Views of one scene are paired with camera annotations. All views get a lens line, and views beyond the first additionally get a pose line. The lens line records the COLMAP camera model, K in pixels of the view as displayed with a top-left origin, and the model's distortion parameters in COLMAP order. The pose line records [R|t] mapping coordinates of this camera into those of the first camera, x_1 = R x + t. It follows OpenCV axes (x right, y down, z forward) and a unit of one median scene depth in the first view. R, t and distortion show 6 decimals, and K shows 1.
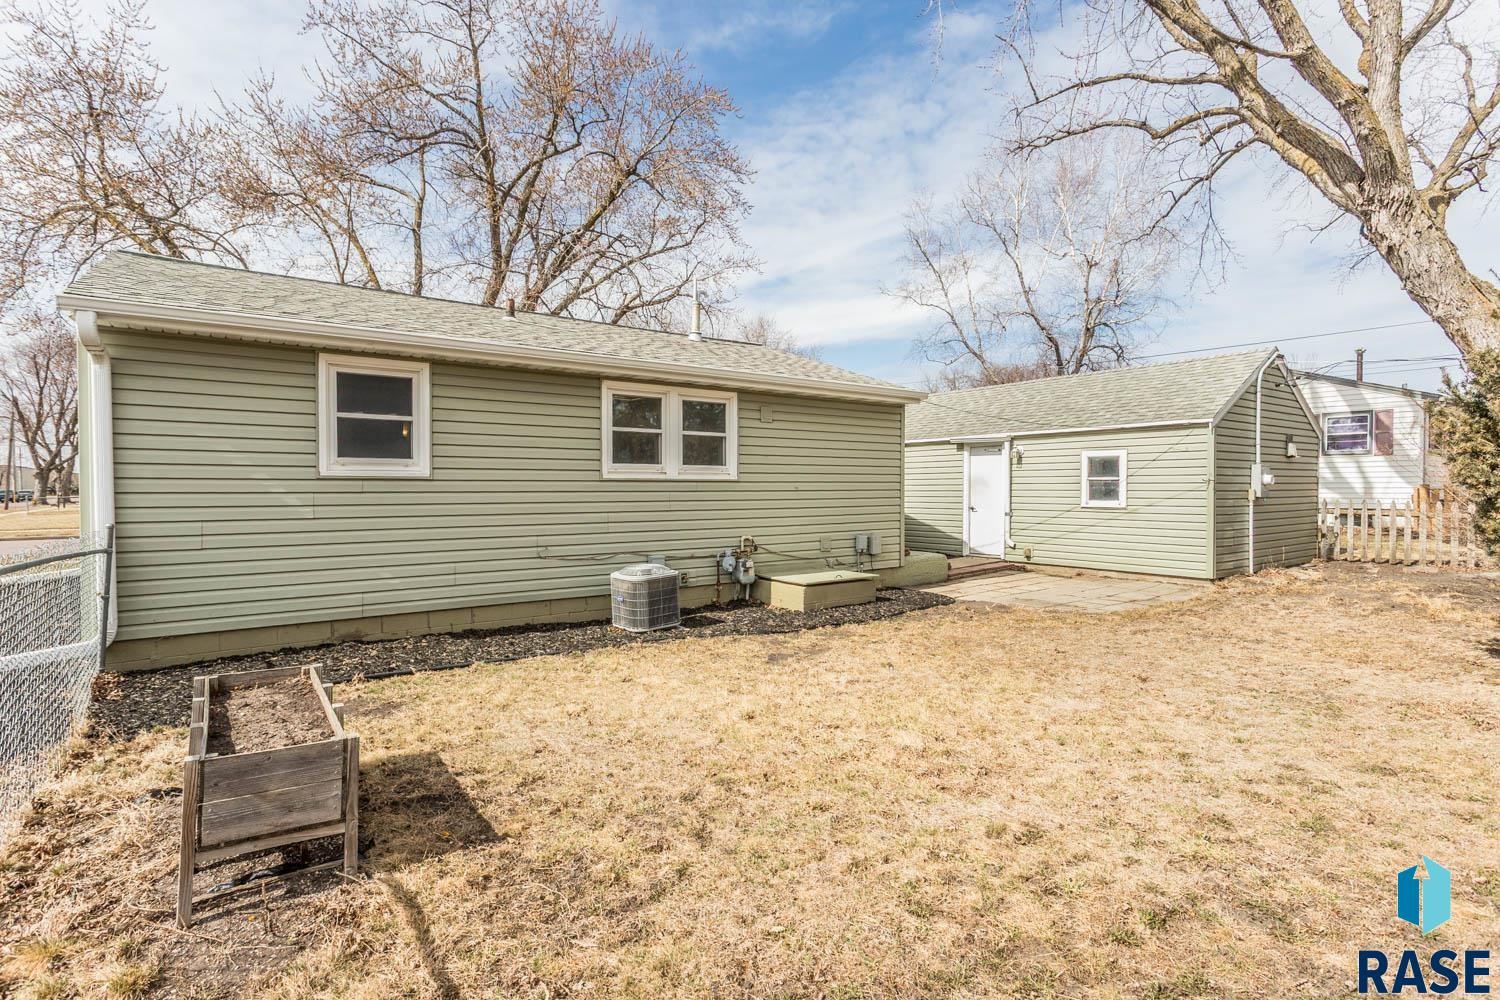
lens RADIAL K [[717.9, 0, 745.4], [0, 717.9, 505.2], [0, 0, 1]] dist [-0.004973, -0.000443]
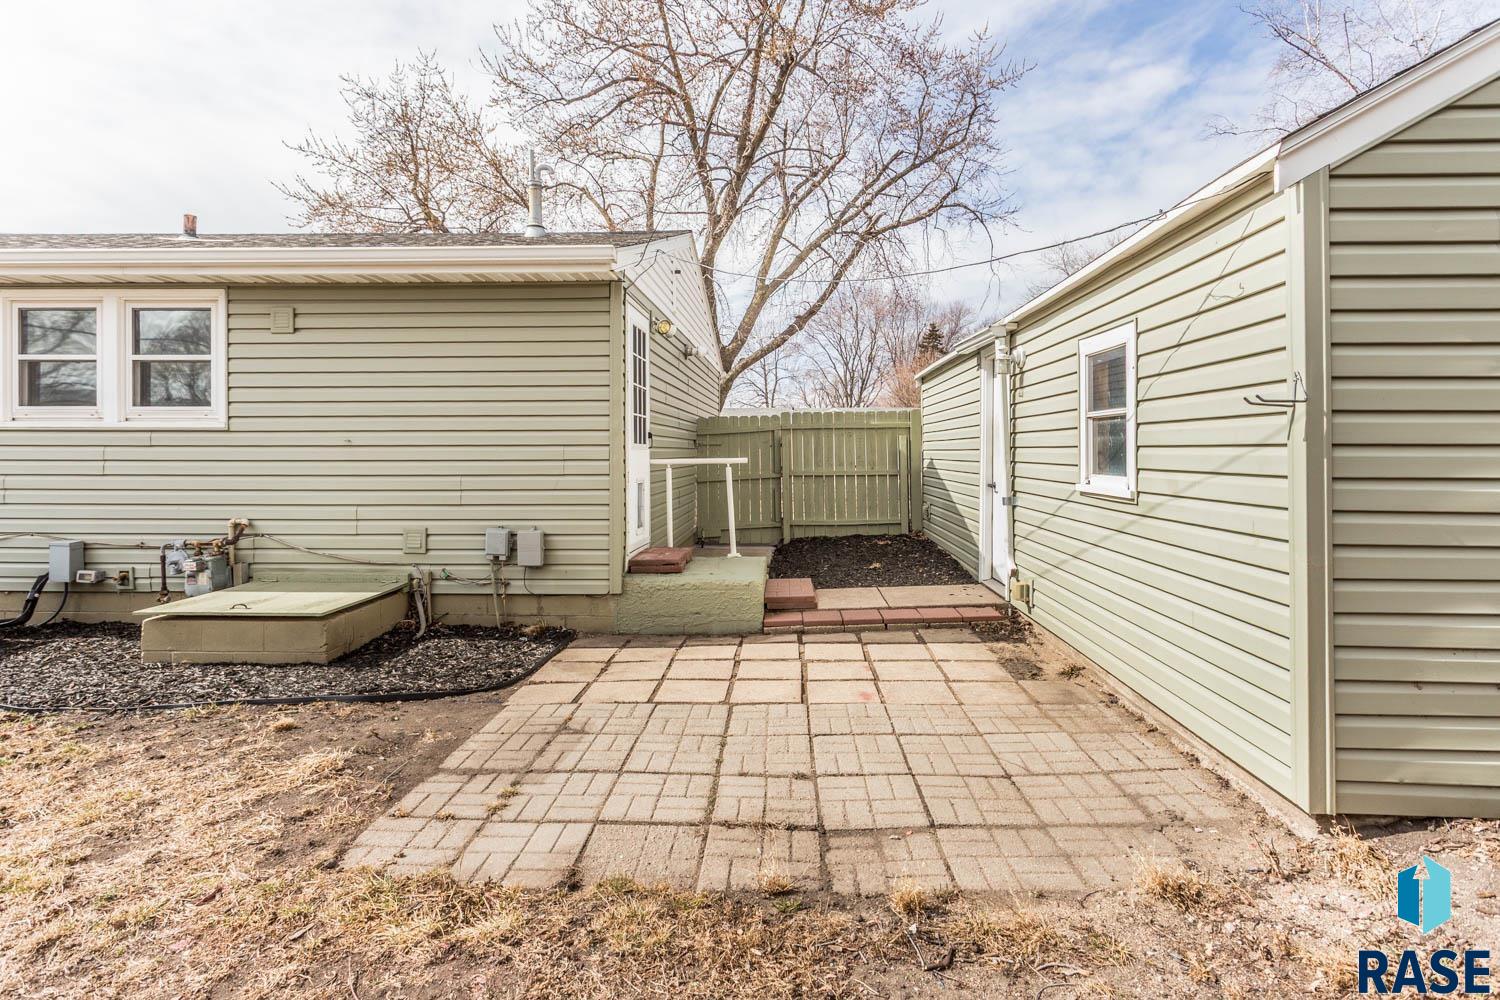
lens RADIAL K [[763.4, 0, 772.3], [0, 763.4, 457.3], [0, 0, 1]] dist [-0.000736, 0.000253]
pose [[0.792243, -0.000364, -0.610205, 0.759910], [-0.016455, 0.999623, -0.021961, -0.002953], [0.609984, 0.027440, 0.791939, 0.754999]]
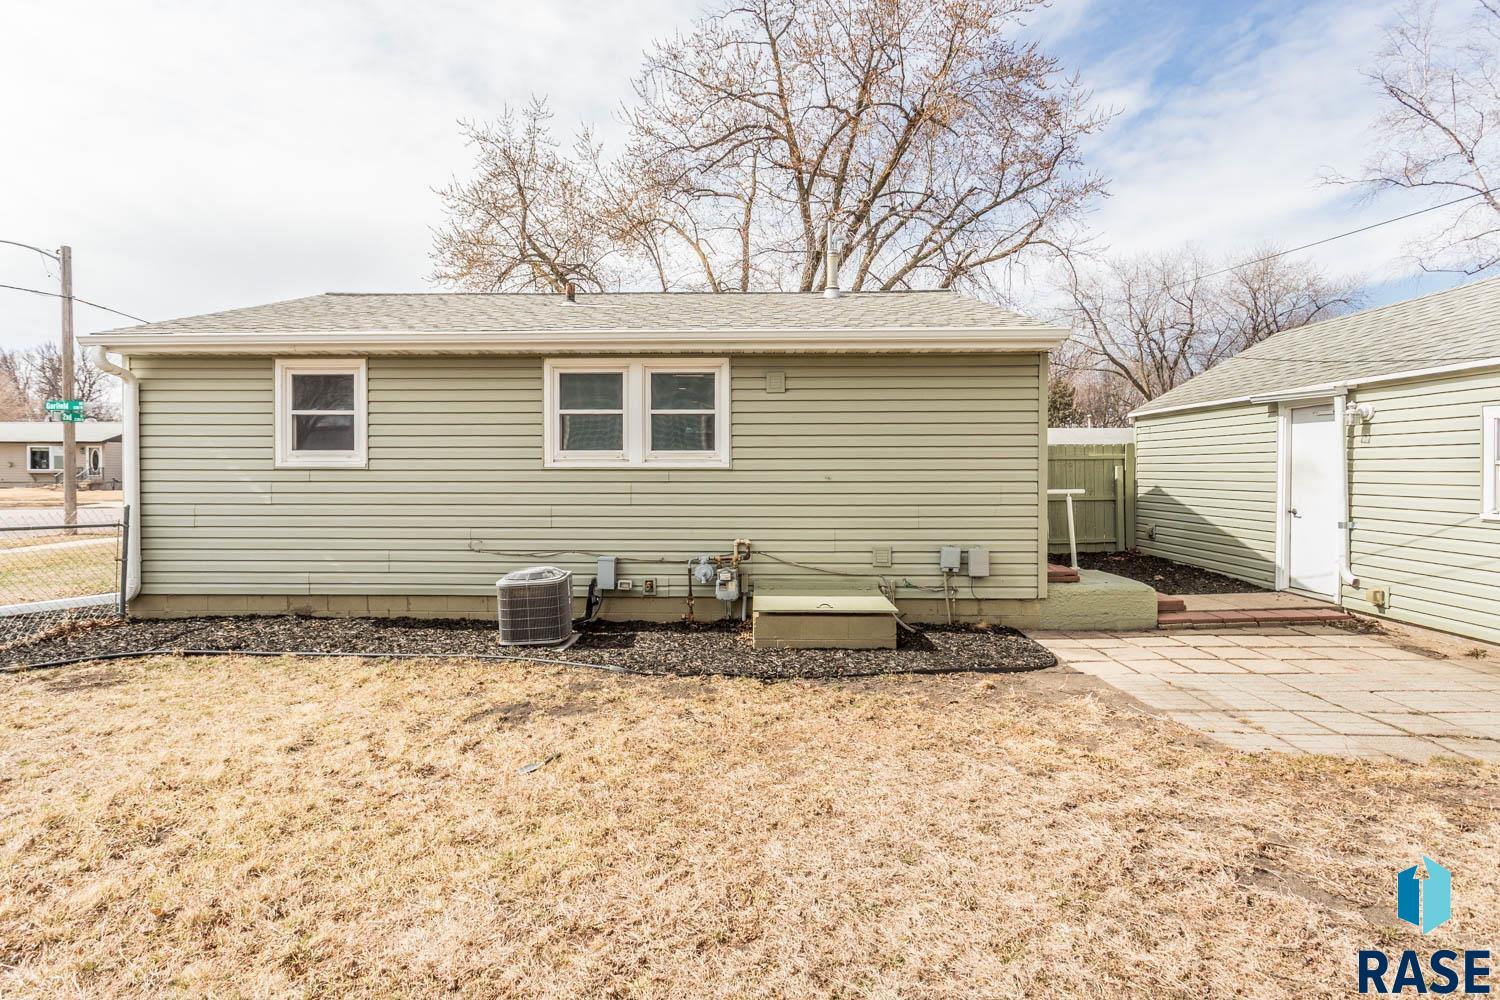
lens RADIAL K [[760.5, 0, 752.5], [0, 760.5, 485.0], [0, 0, 1]] dist [0.001121, 0.000385]
pose [[0.789546, 0.005883, -0.613663, 0.515339], [-0.015723, 0.999820, -0.010644, -0.007630], [0.613490, 0.018052, 0.789496, 0.349924]]
